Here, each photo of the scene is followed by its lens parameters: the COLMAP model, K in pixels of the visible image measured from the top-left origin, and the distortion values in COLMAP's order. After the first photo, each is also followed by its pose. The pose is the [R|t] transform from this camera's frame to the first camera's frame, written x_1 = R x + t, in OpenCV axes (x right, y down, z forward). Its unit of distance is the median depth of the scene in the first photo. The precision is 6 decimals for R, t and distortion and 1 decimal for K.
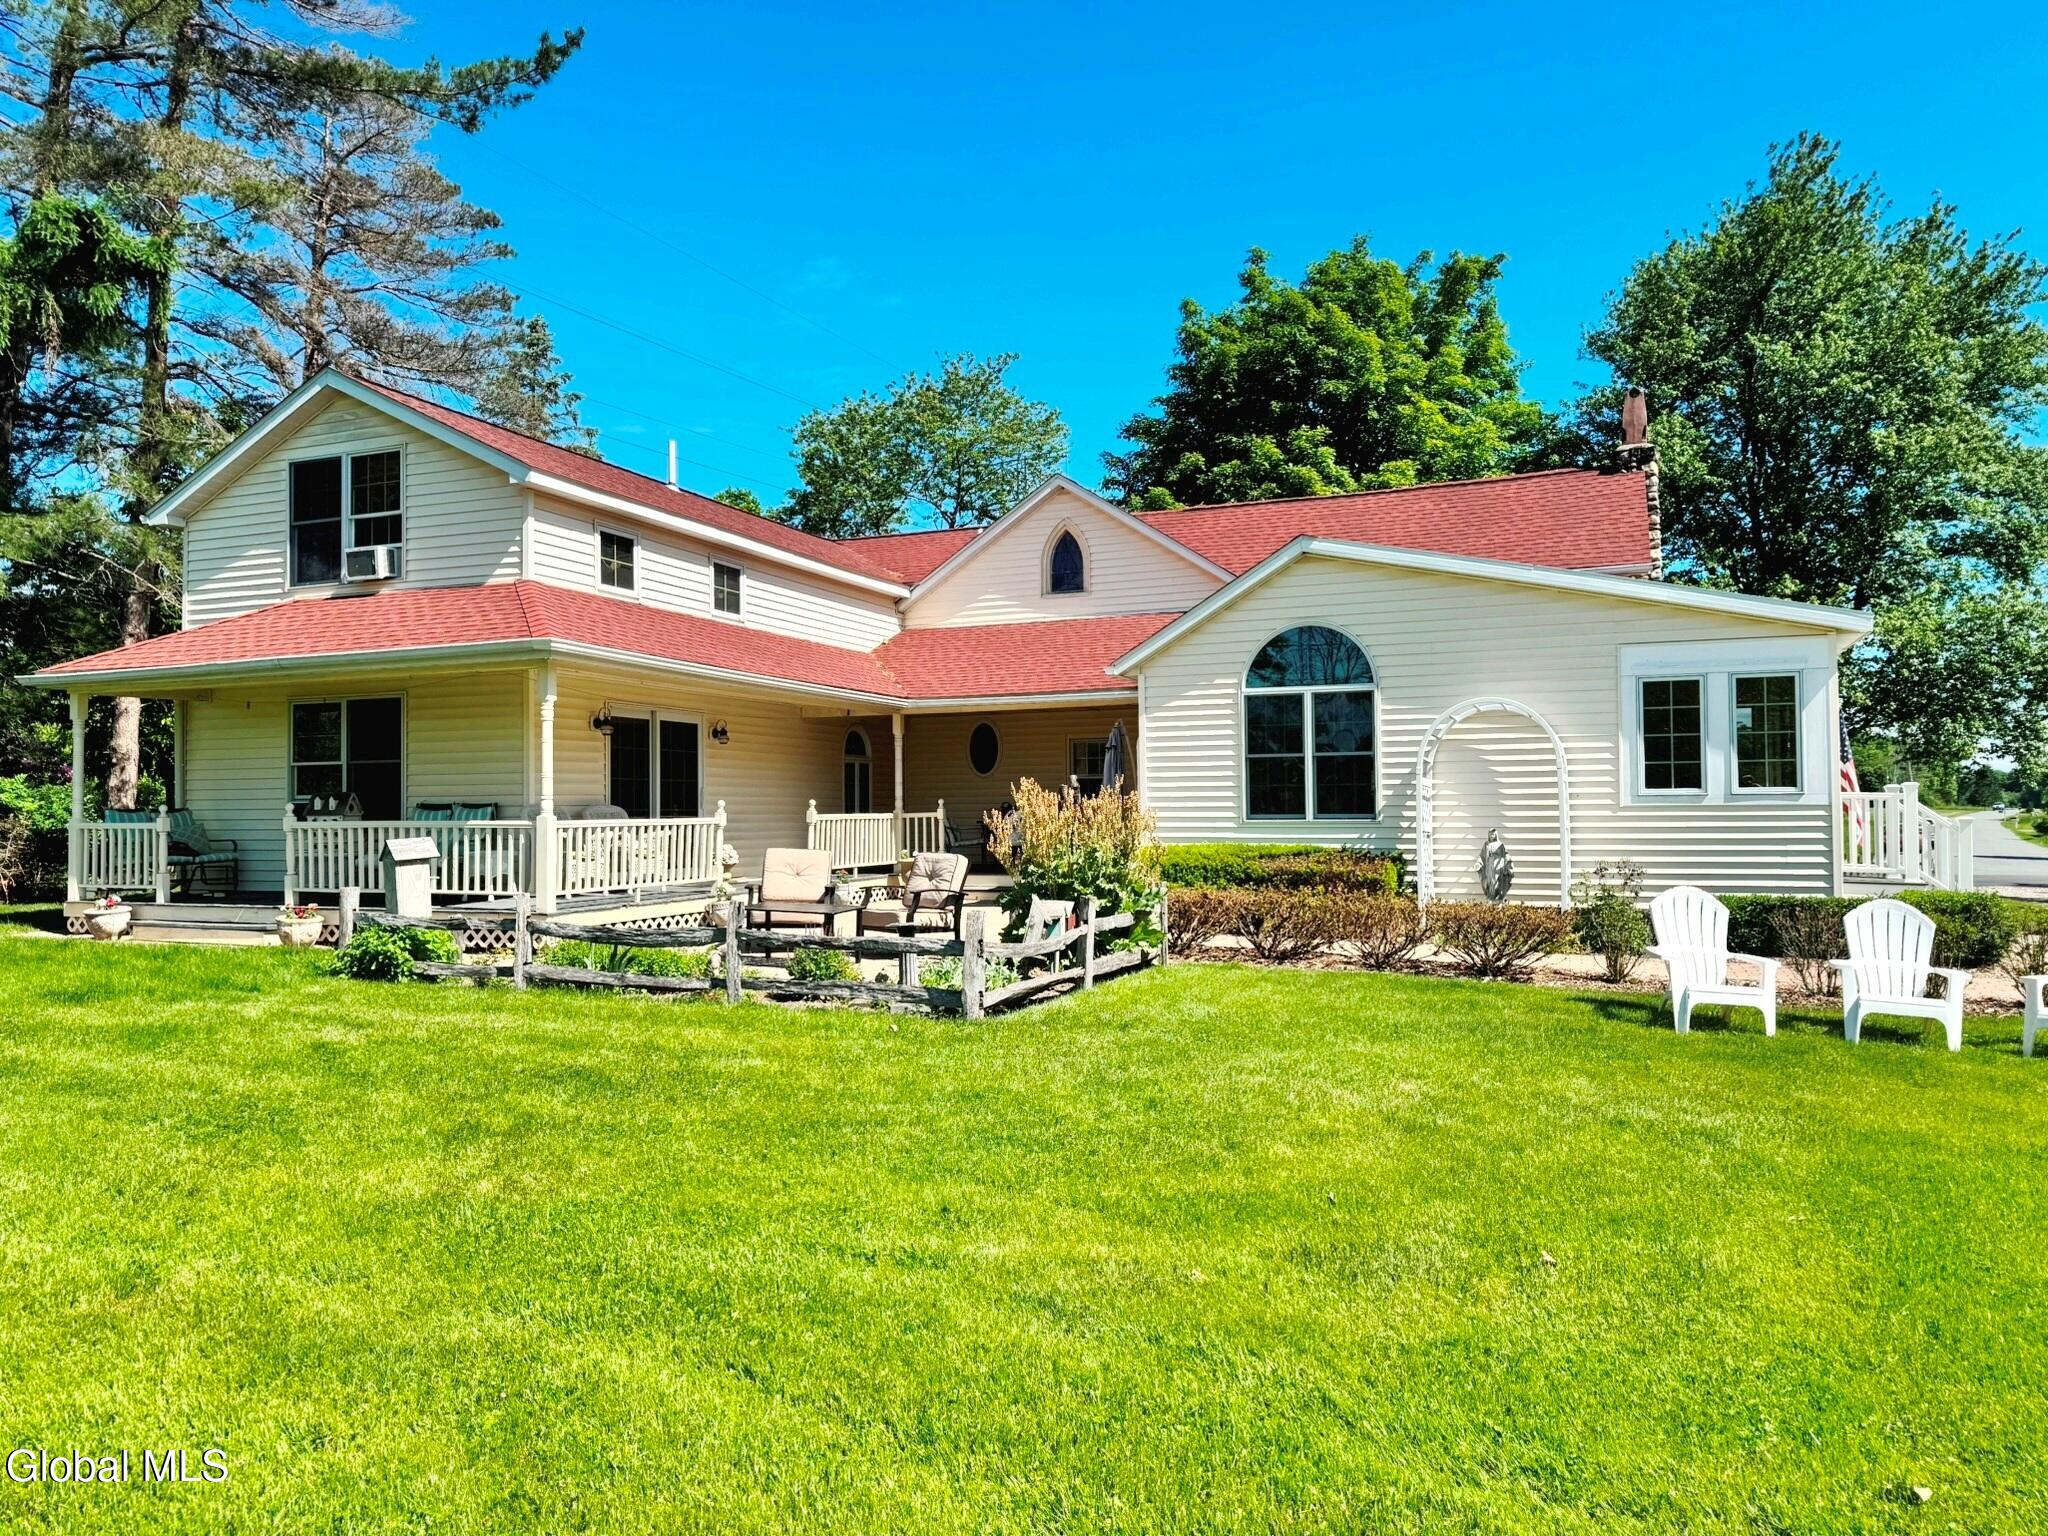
lens RADIAL K [[1435.0, 0, 1028.9], [0, 1435.0, 777.4], [0, 0, 1]] dist [0.087363, -0.101422]
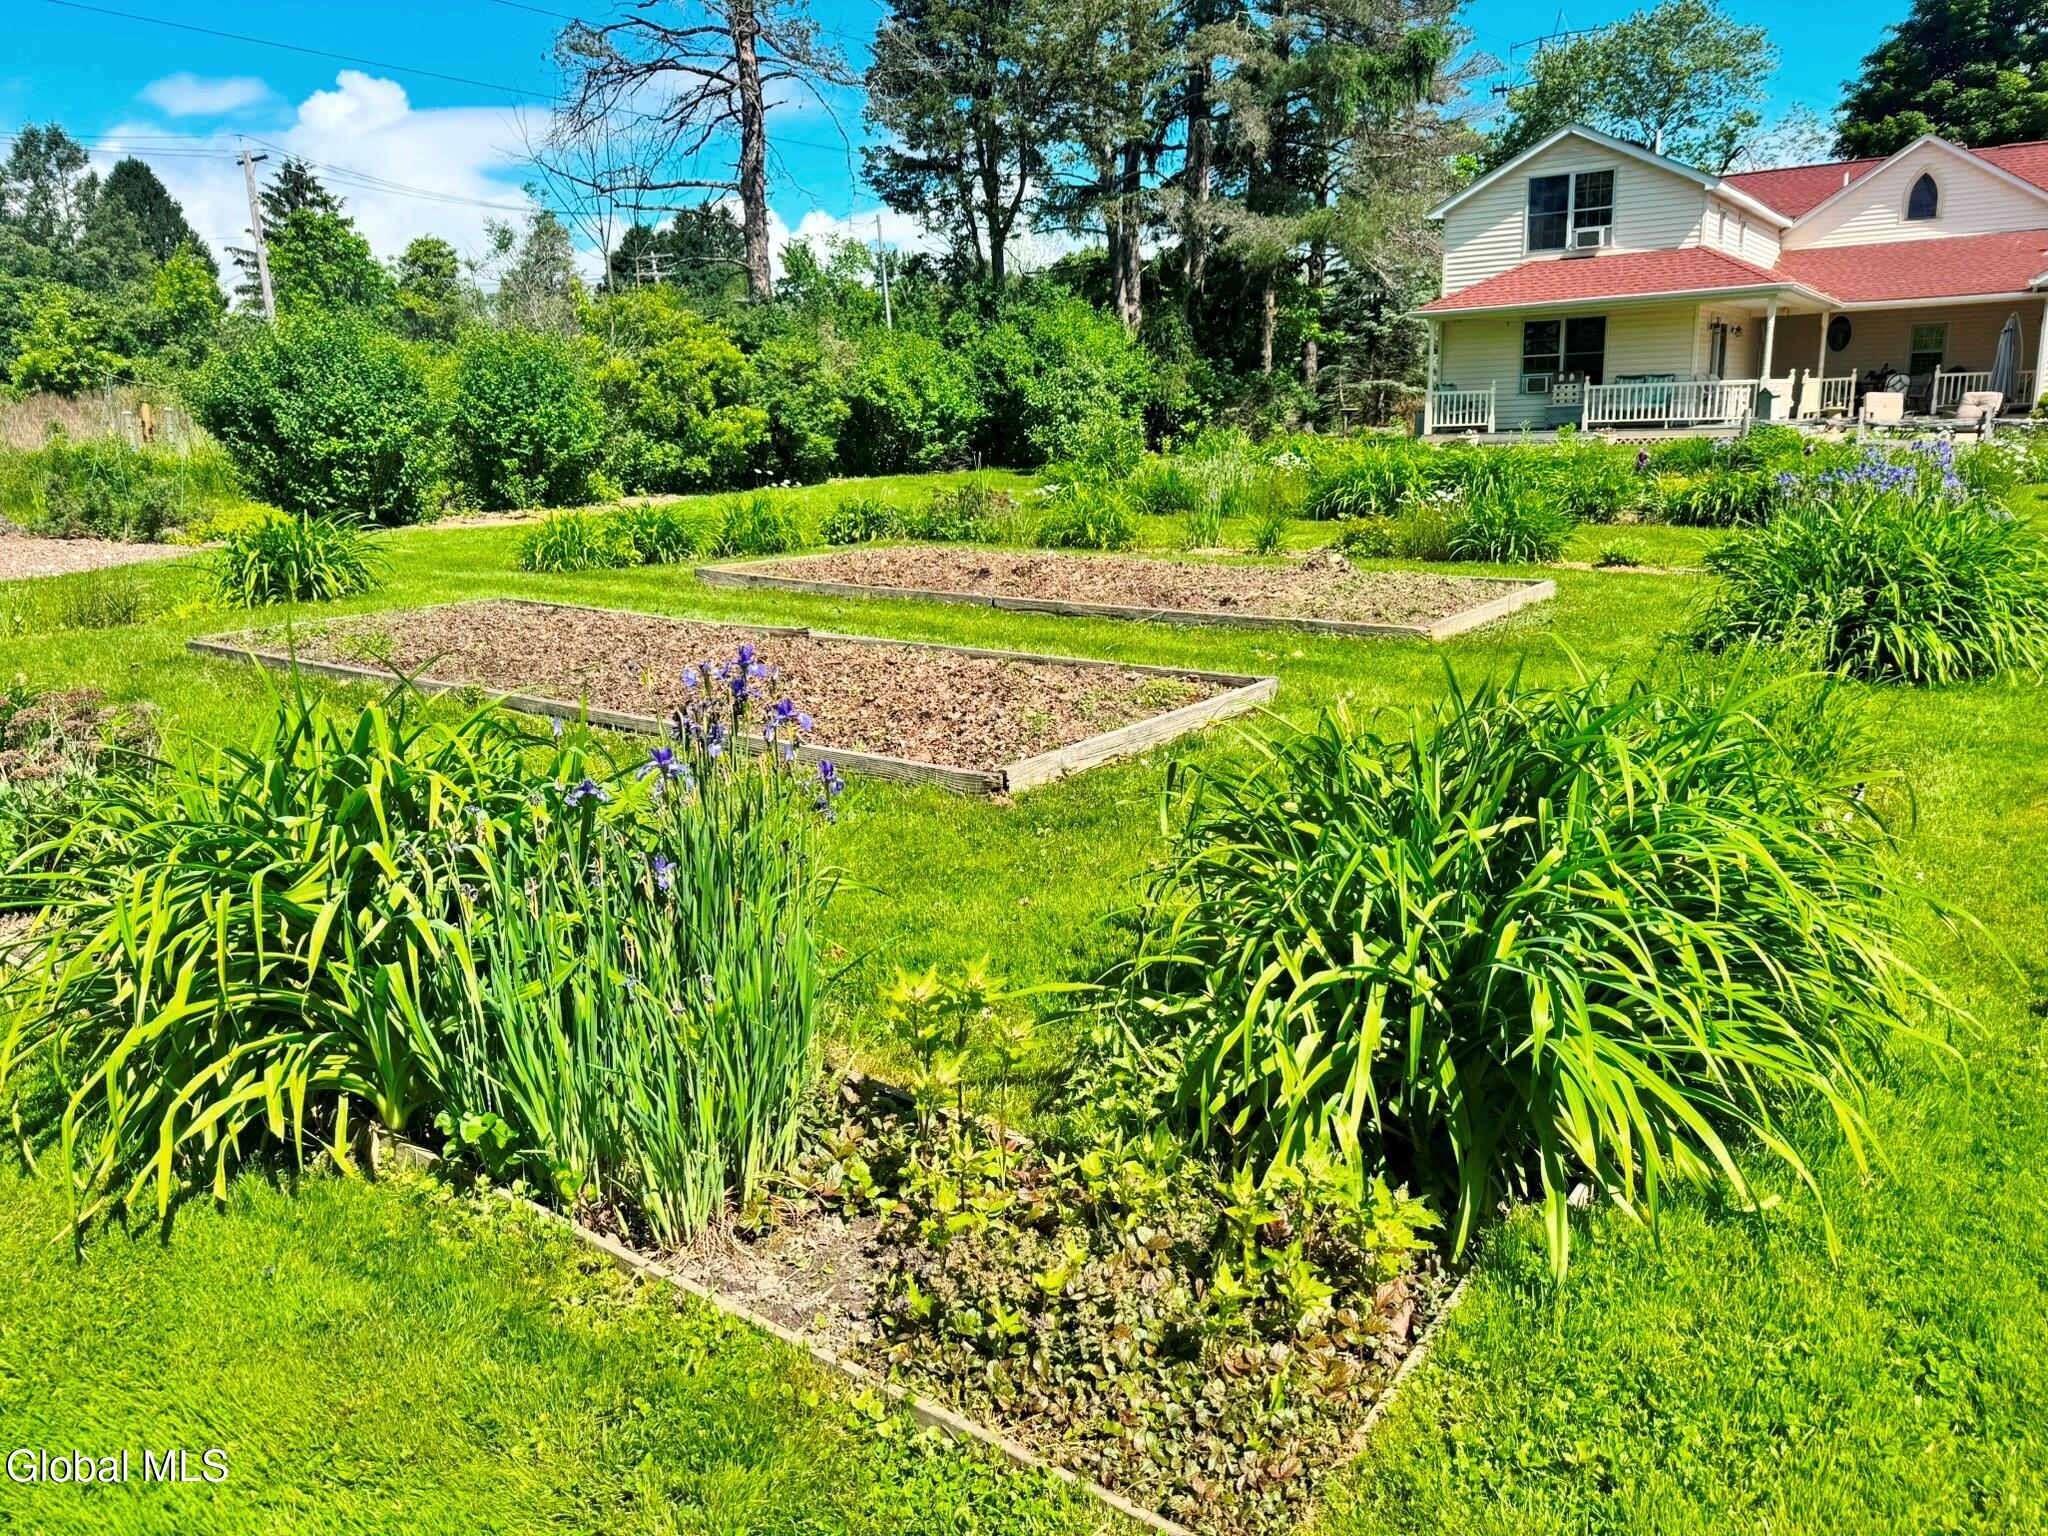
lens RADIAL K [[1435.0, 0, 1028.9], [0, 1435.0, 777.4], [0, 0, 1]] dist [0.087363, -0.101422]
pose [[0.974284, 0.034829, -0.222617, -0.680603], [0.025958, 0.964054, 0.264434, 0.000629], [0.223825, -0.263412, 0.938358, -0.985417]]
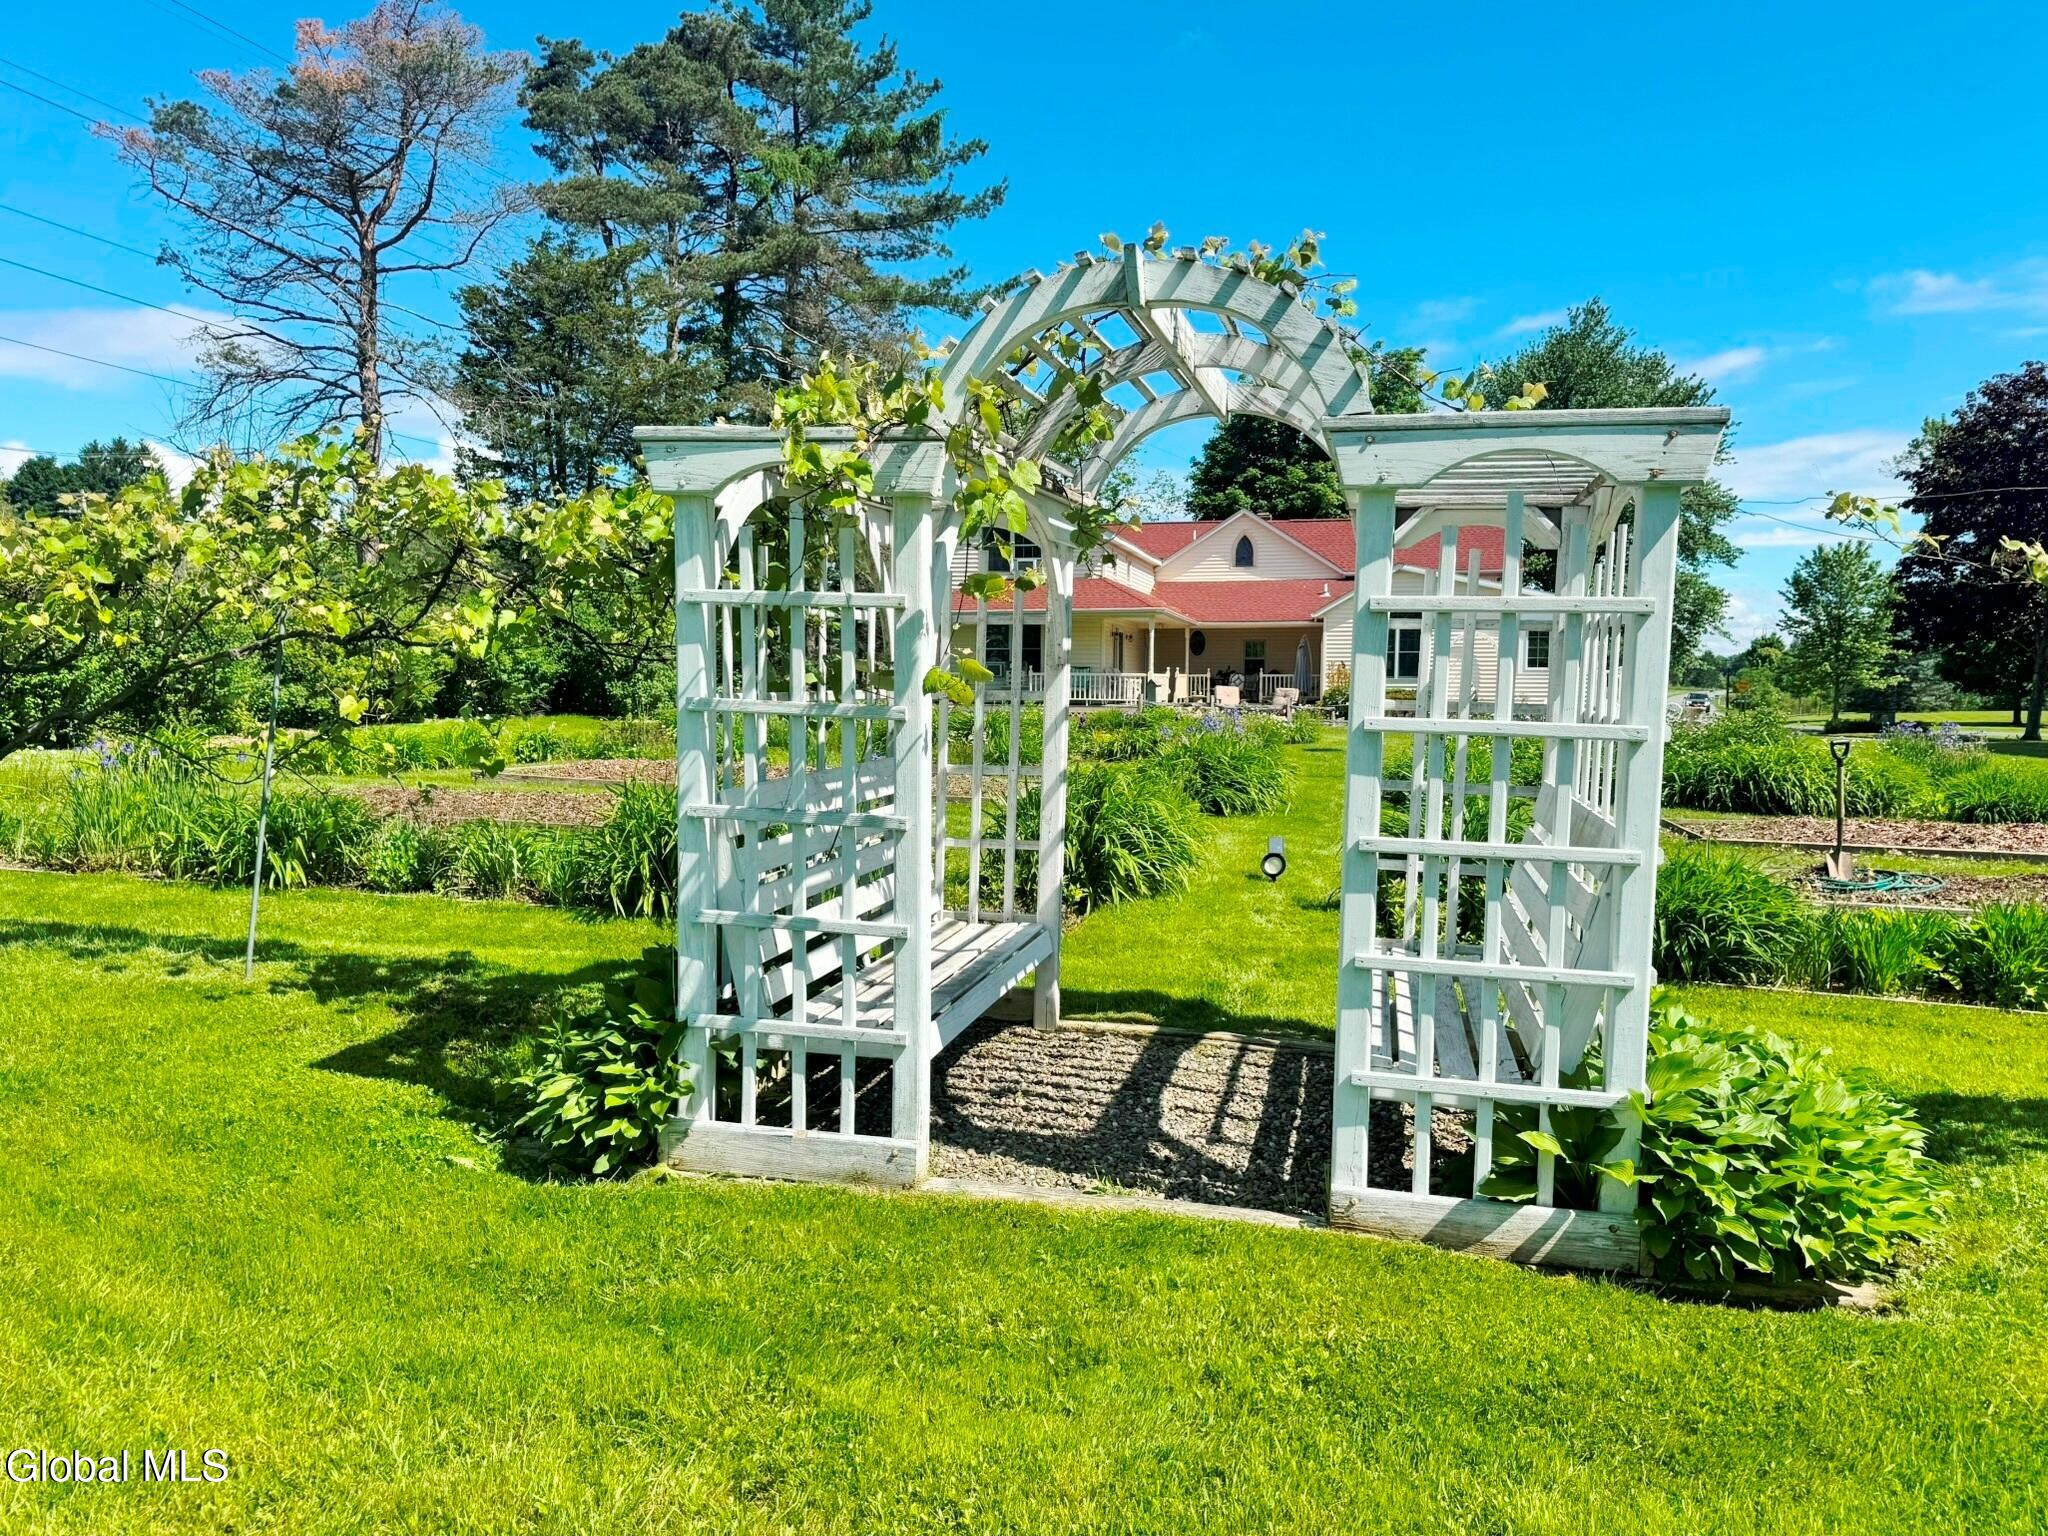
lens RADIAL K [[1435.0, 0, 1028.9], [0, 1435.0, 777.4], [0, 0, 1]] dist [0.087363, -0.101422]
pose [[0.989647, 0.009366, 0.143216, -0.761295], [-0.022022, 0.995961, 0.087040, -0.004160], [-0.141822, -0.089293, 0.985857, -1.331579]]
